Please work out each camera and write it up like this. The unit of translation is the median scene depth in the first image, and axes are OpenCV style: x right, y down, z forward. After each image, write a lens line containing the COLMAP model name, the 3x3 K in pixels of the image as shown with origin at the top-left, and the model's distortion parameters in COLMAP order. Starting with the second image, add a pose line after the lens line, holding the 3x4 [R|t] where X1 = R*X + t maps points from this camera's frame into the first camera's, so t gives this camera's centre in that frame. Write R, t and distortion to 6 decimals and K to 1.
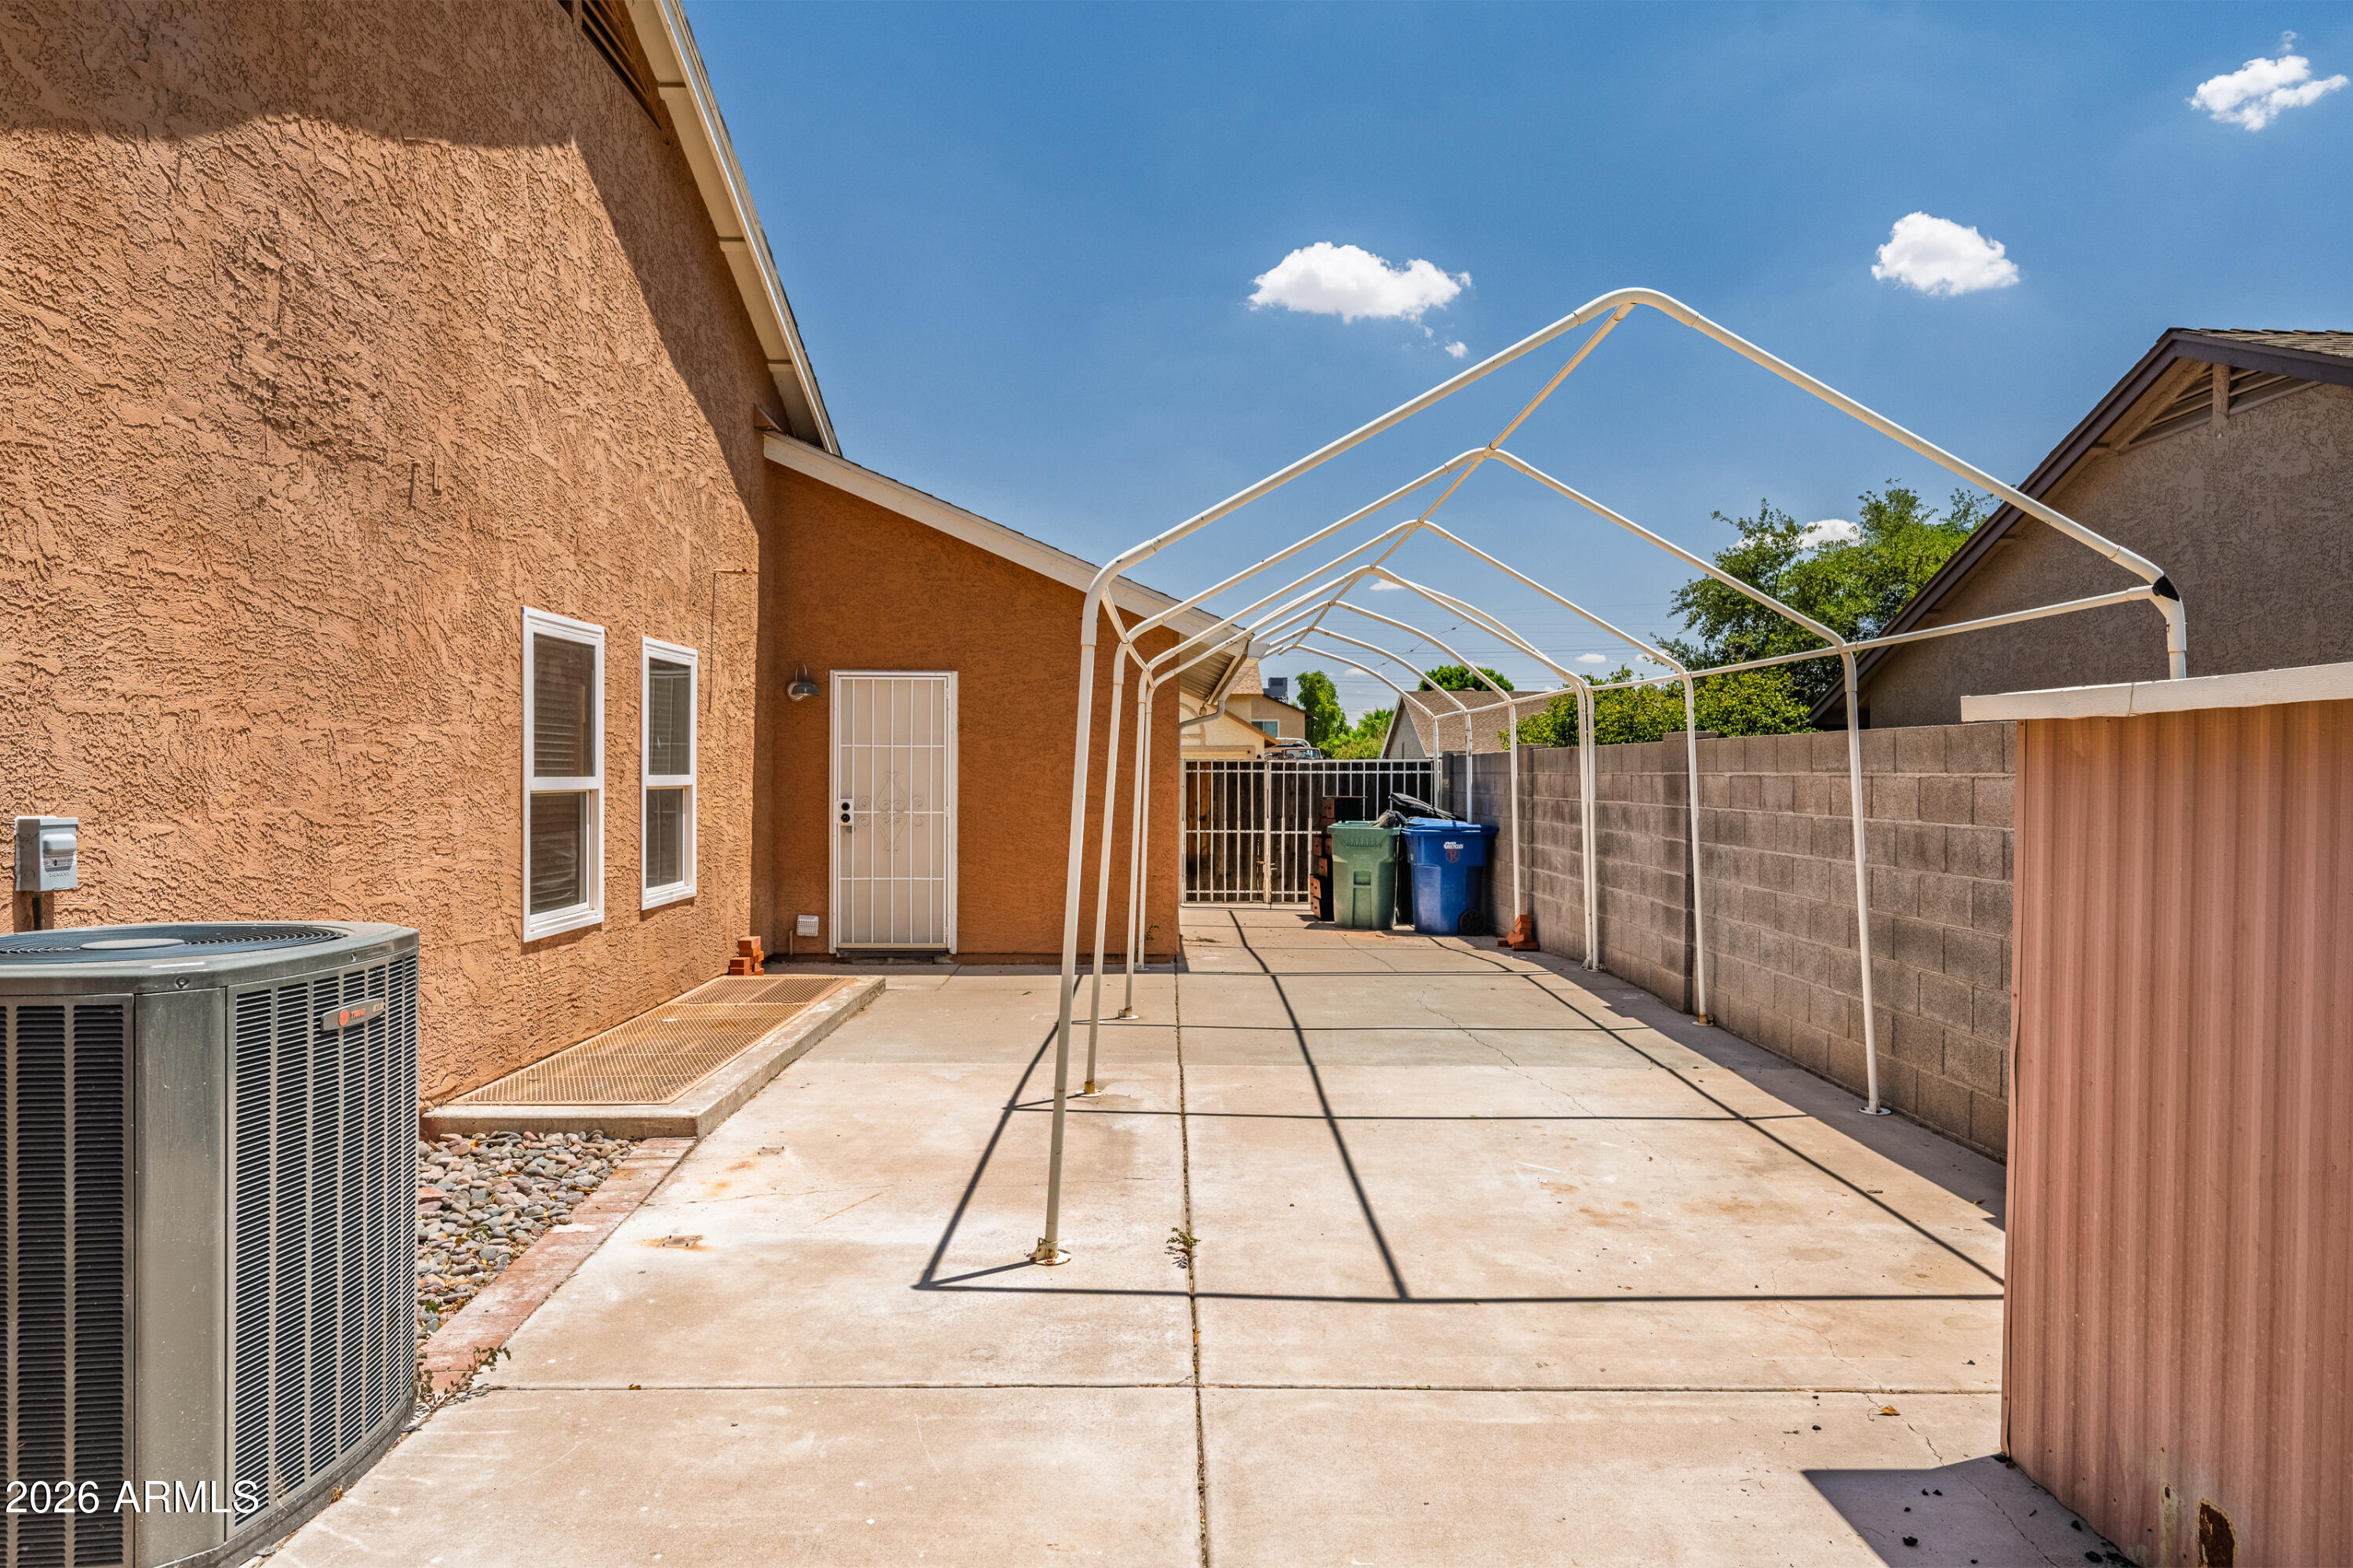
lens RADIAL K [[1406.5, 0, 1193.0], [0, 1406.5, 782.3], [0, 0, 1]] dist [-0.004140, 0.002650]
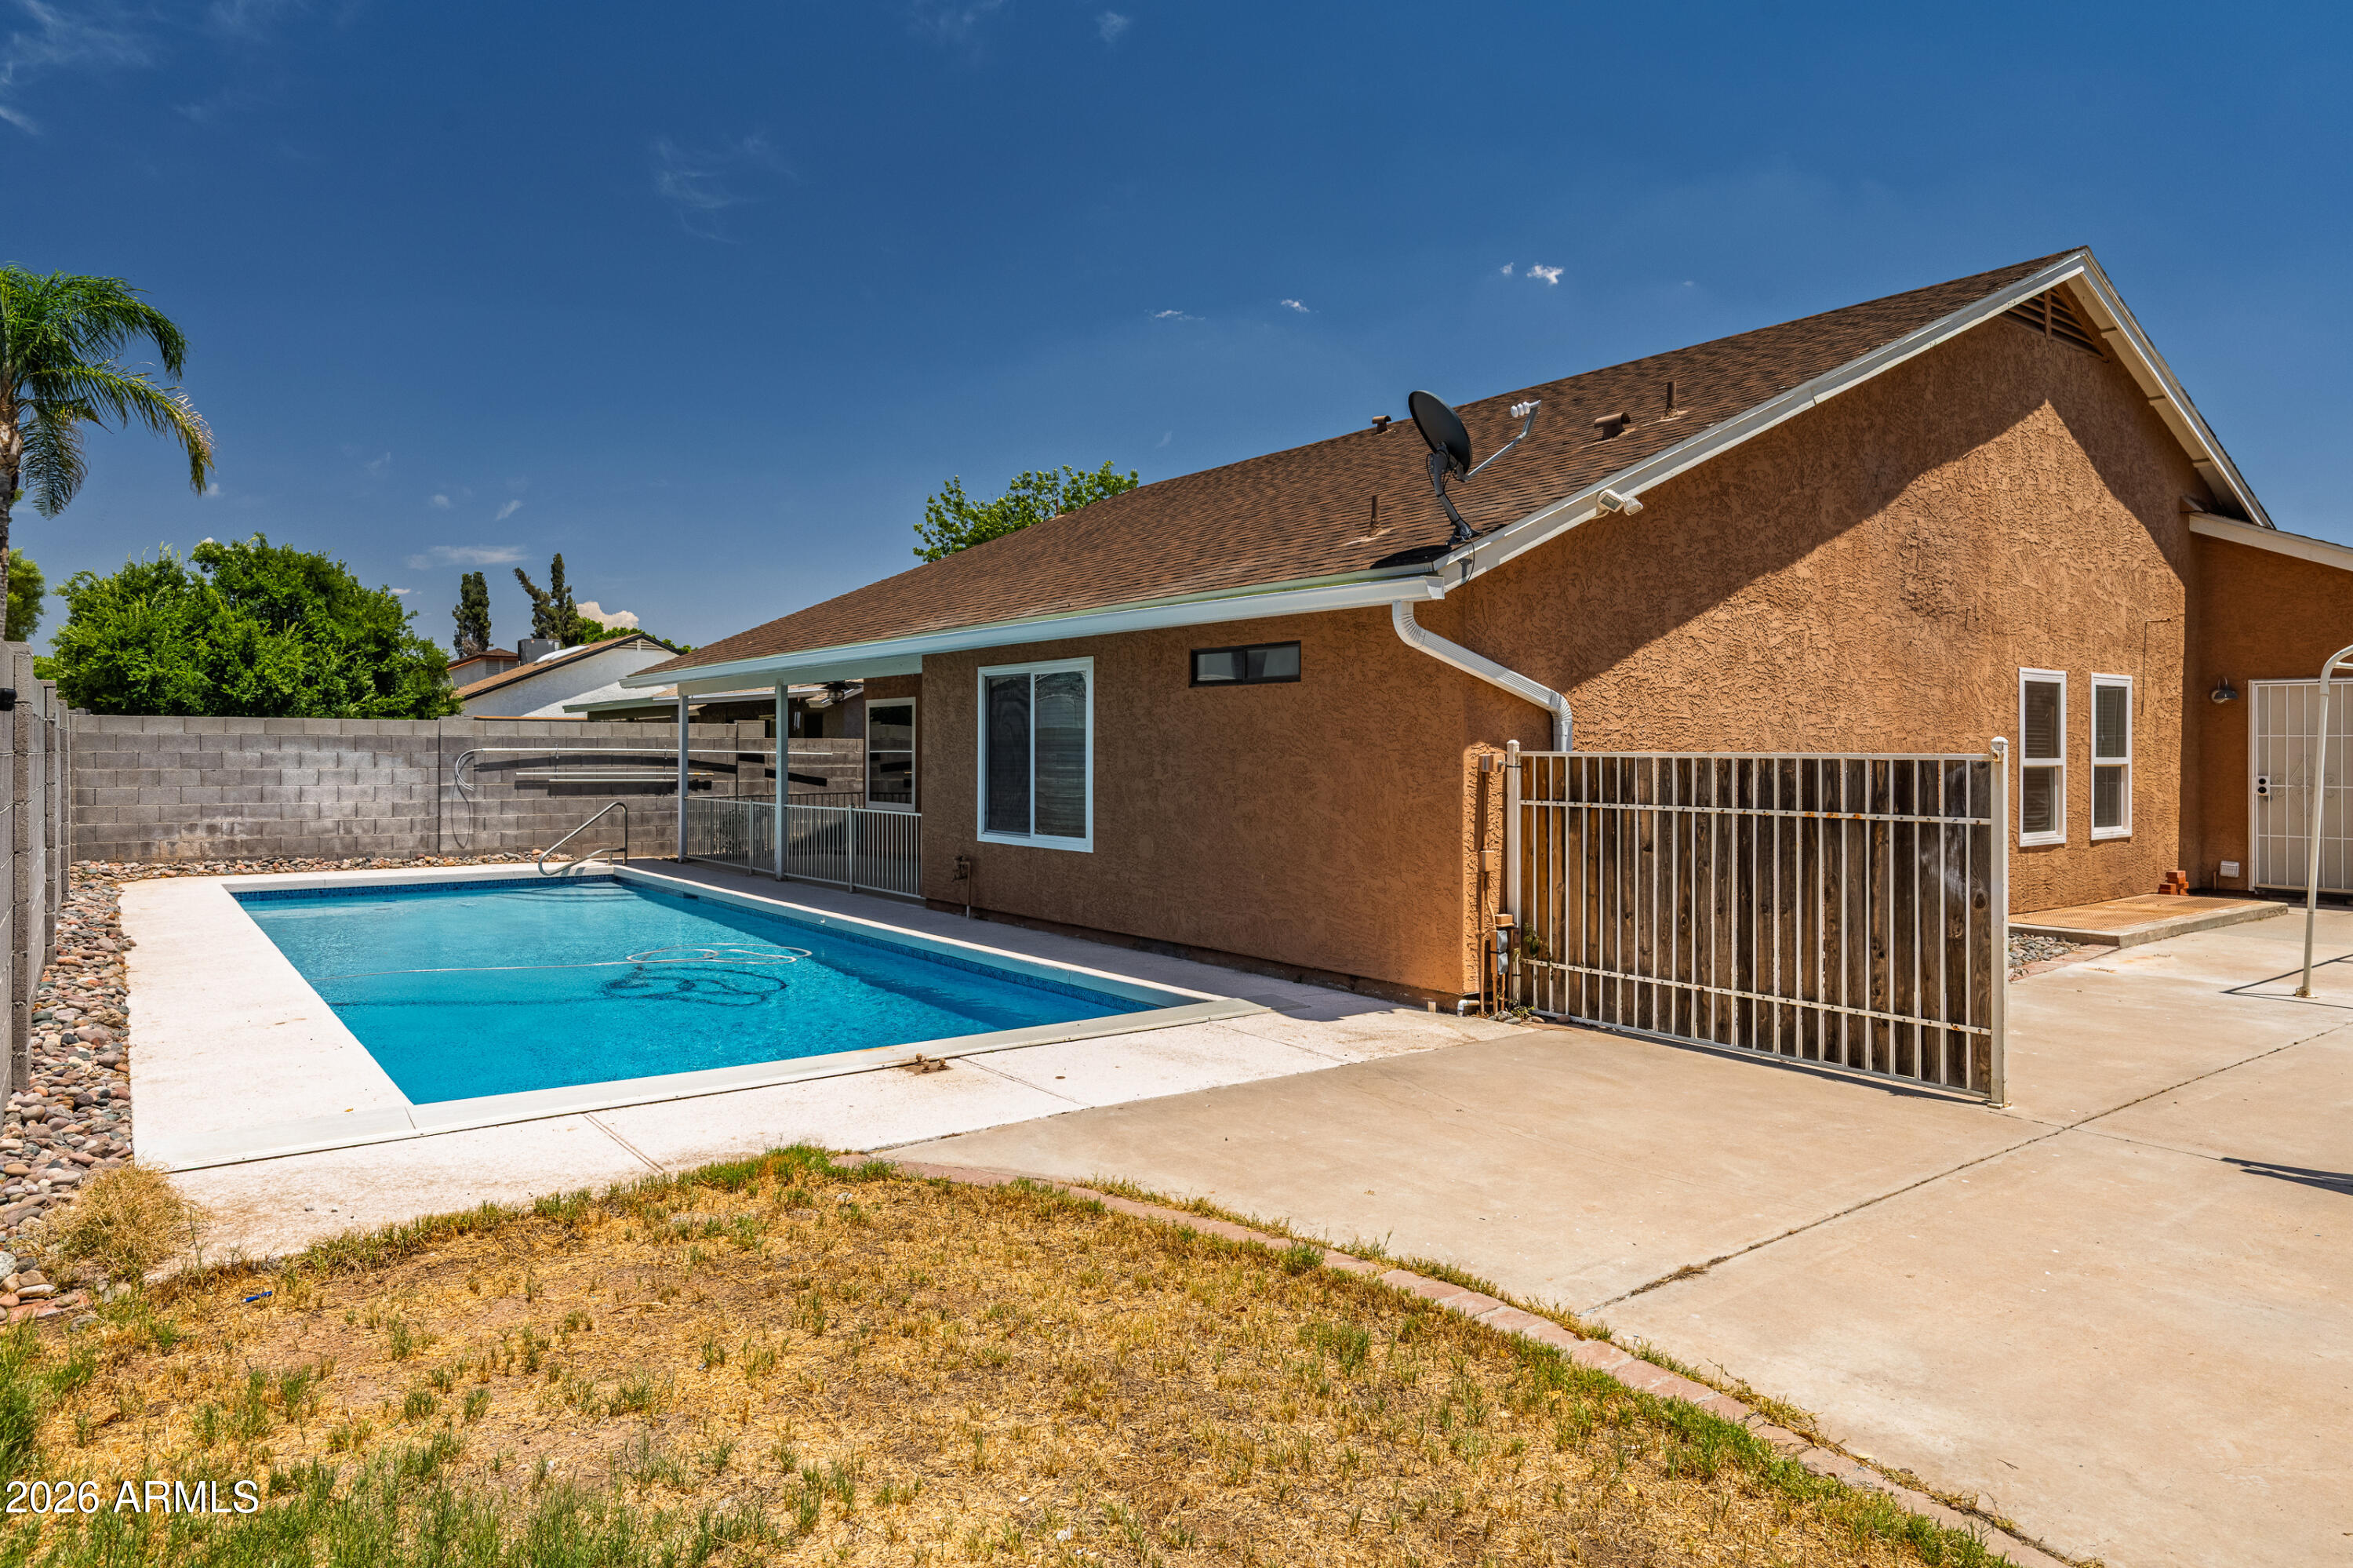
lens RADIAL K [[1406.5, 0, 1180.4], [0, 1406.5, 740.1], [0, 0, 1]] dist [-0.004140, 0.002650]
pose [[0.575198, -0.006705, -0.817987, 0.332859], [-0.006981, 0.999890, -0.013106, 0.003436], [0.817984, 0.013249, 0.575088, -0.800835]]
